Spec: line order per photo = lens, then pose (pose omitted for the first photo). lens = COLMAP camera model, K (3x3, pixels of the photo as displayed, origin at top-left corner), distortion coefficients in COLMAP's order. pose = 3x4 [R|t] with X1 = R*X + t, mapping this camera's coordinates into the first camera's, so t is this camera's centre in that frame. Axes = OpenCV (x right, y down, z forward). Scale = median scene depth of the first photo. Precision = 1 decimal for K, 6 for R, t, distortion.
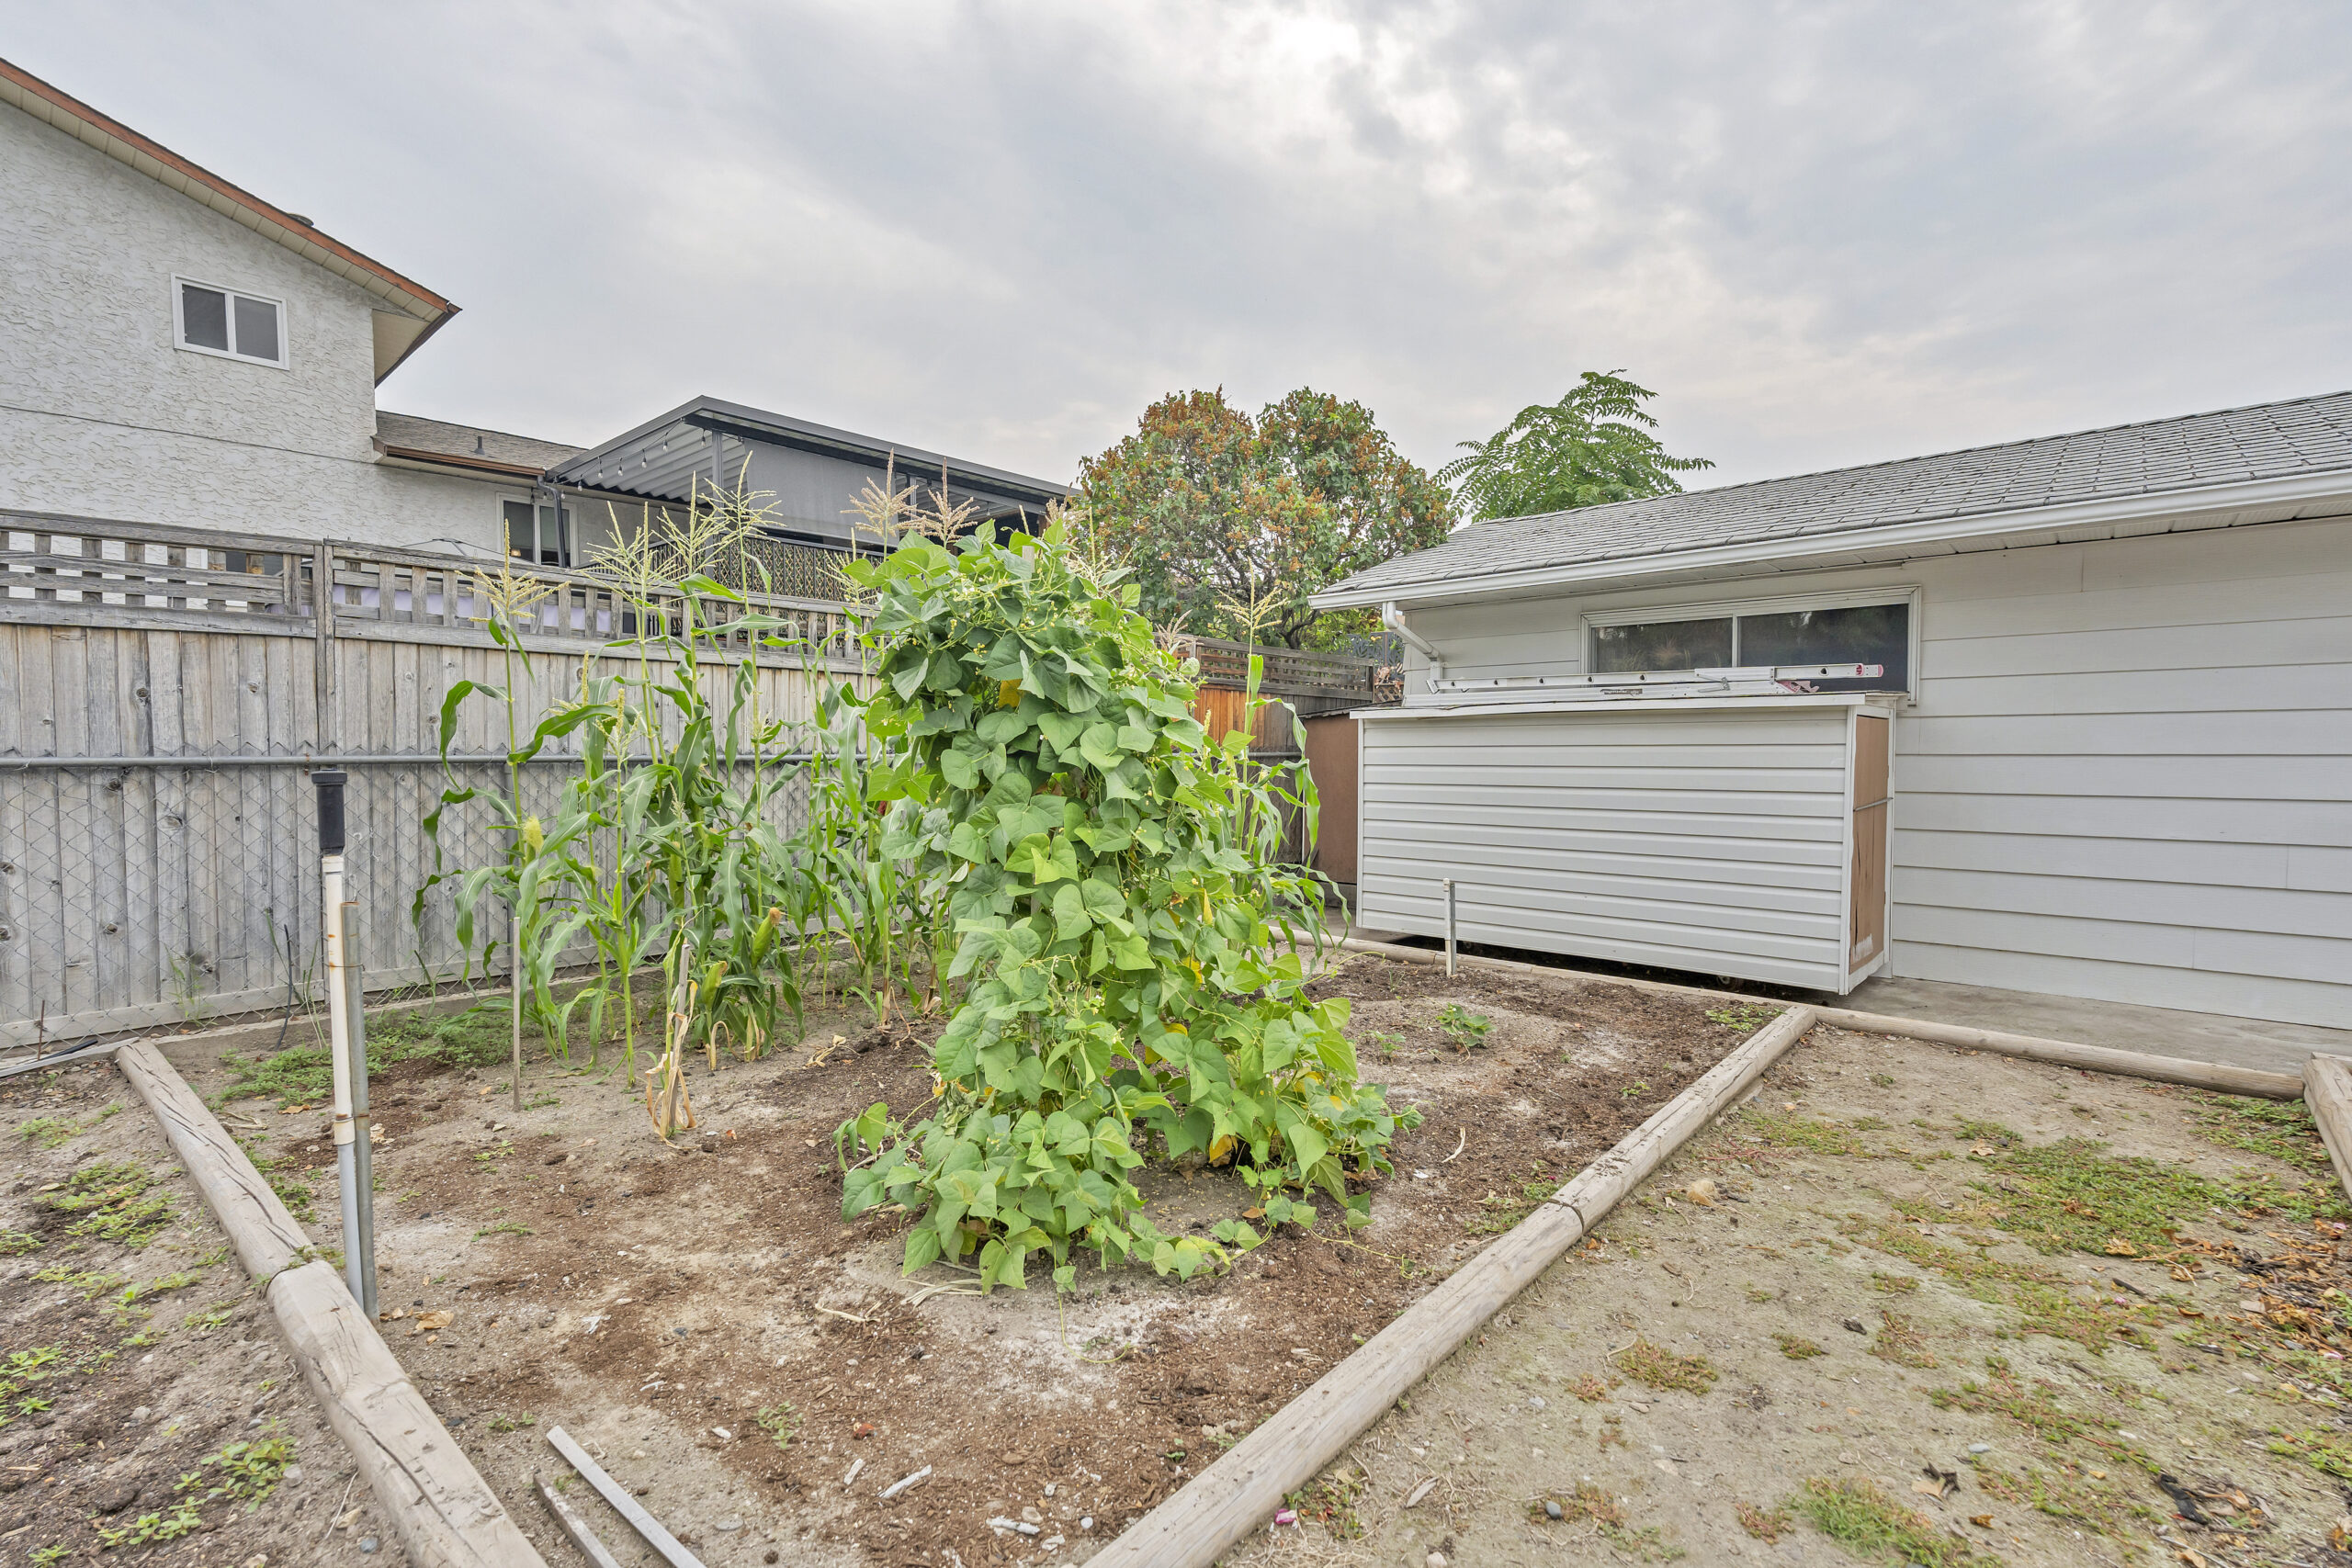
lens RADIAL K [[1052.0, 0, 1176.0], [0, 1052.0, 771.8], [0, 0, 1]] dist [-0.002985, -0.000145]
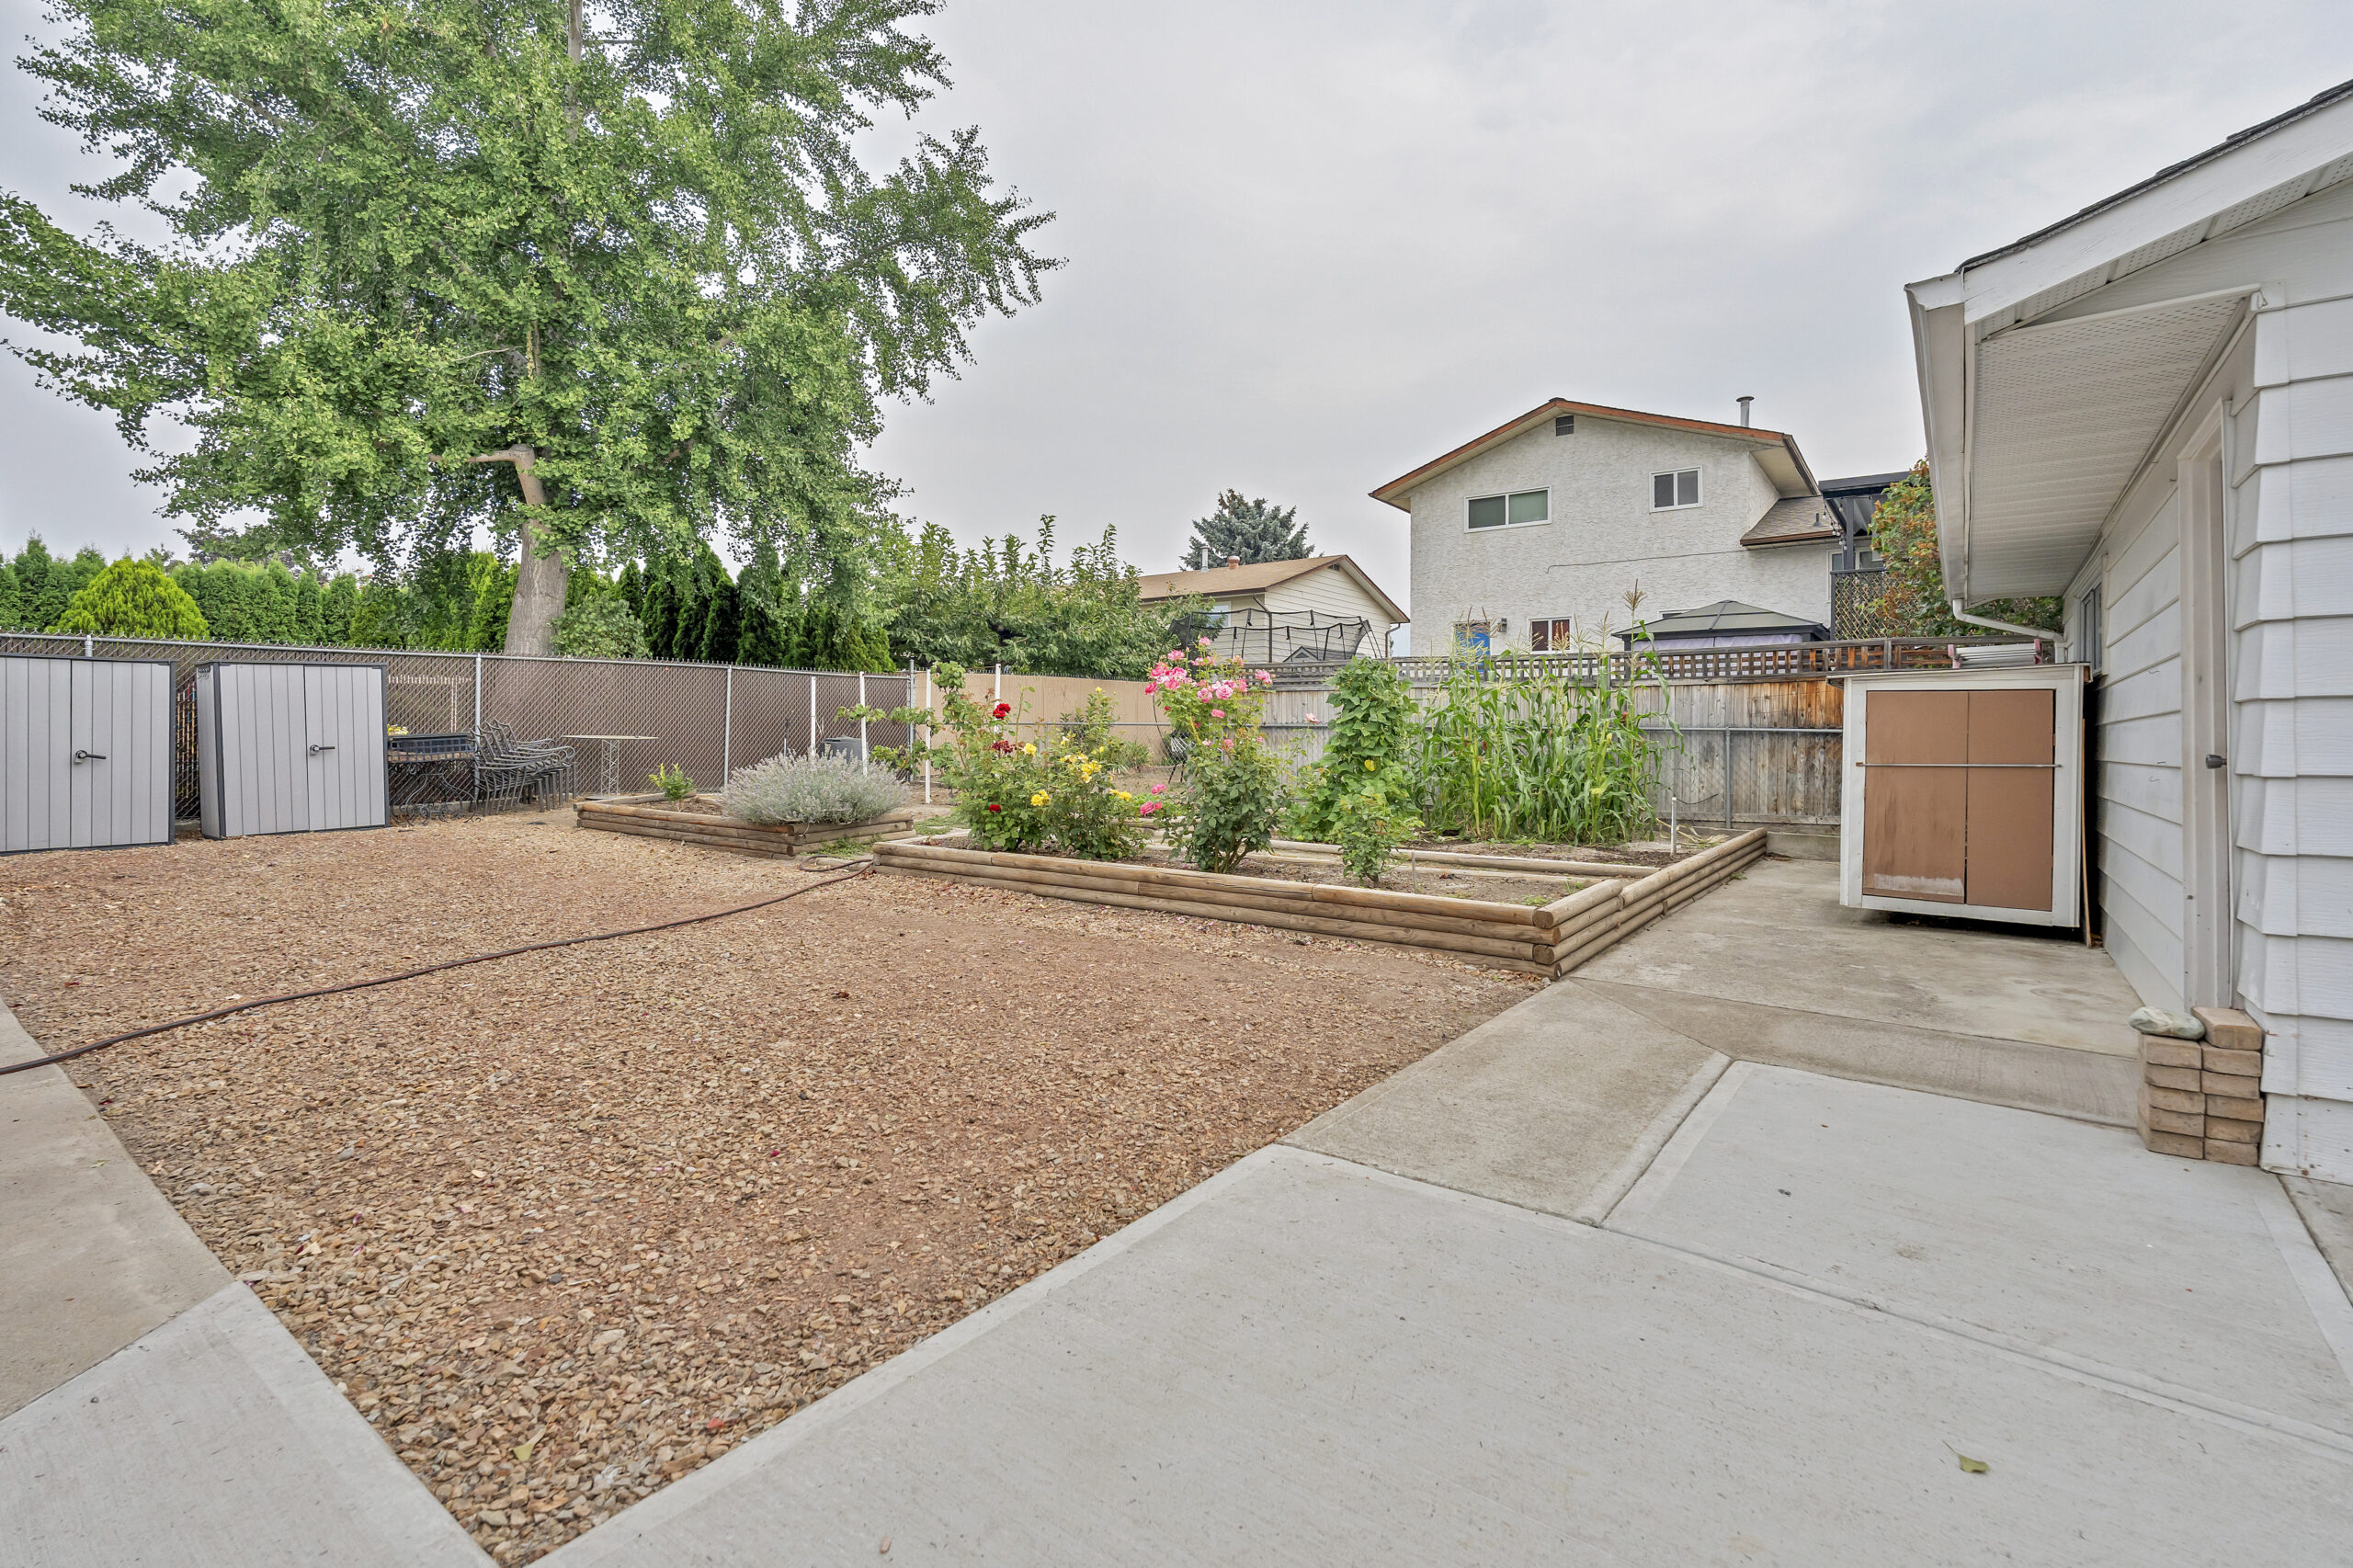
lens RADIAL K [[1063.4, 0, 1194.2], [0, 1063.4, 729.8], [0, 0, 1]] dist [-0.009016, 0.000253]
pose [[0.110624, -0.001535, -0.993861, 1.107830], [-0.035329, 0.999361, -0.005476, 0.017638], [0.993234, 0.035718, 0.110499, 0.026689]]
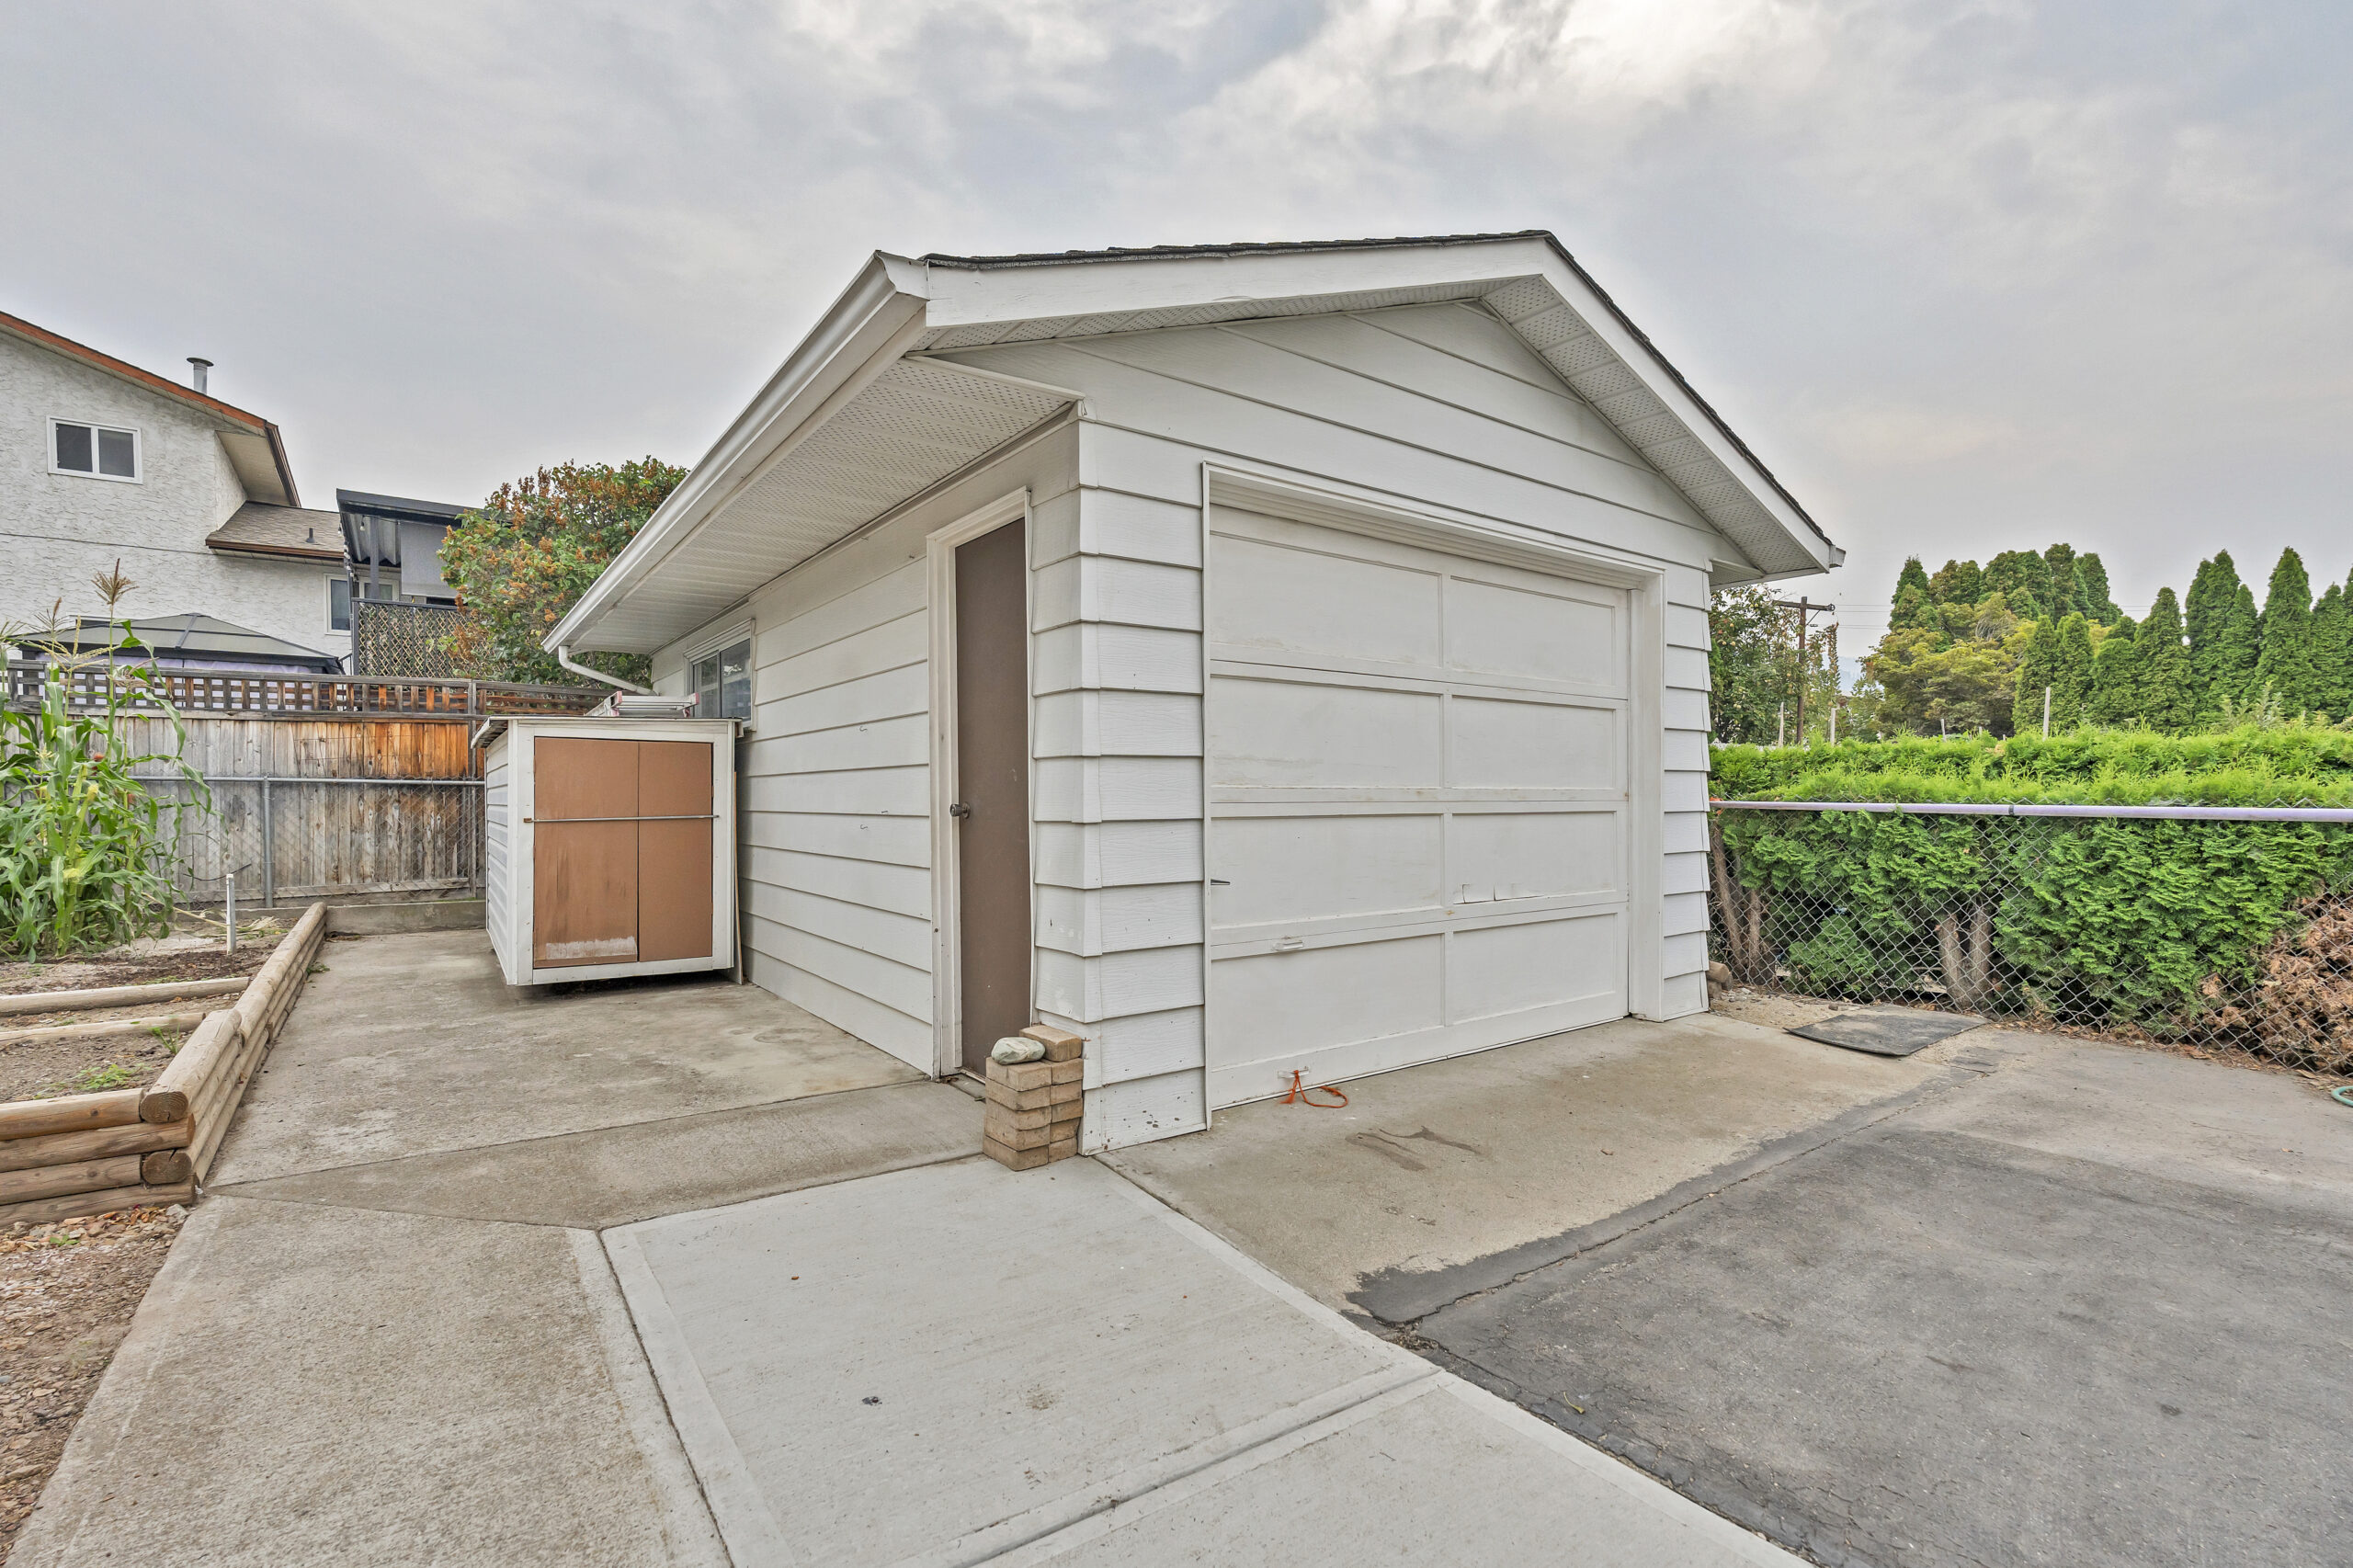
lens RADIAL K [[1054.1, 0, 1162.3], [0, 1054.1, 820.5], [0, 0, 1]] dist [-0.003917, -0.000370]
pose [[0.978302, 0.010272, -0.206931, 0.924374], [-0.010894, 0.999939, -0.001867, 0.018289], [0.206899, 0.004081, 0.978354, 0.025388]]
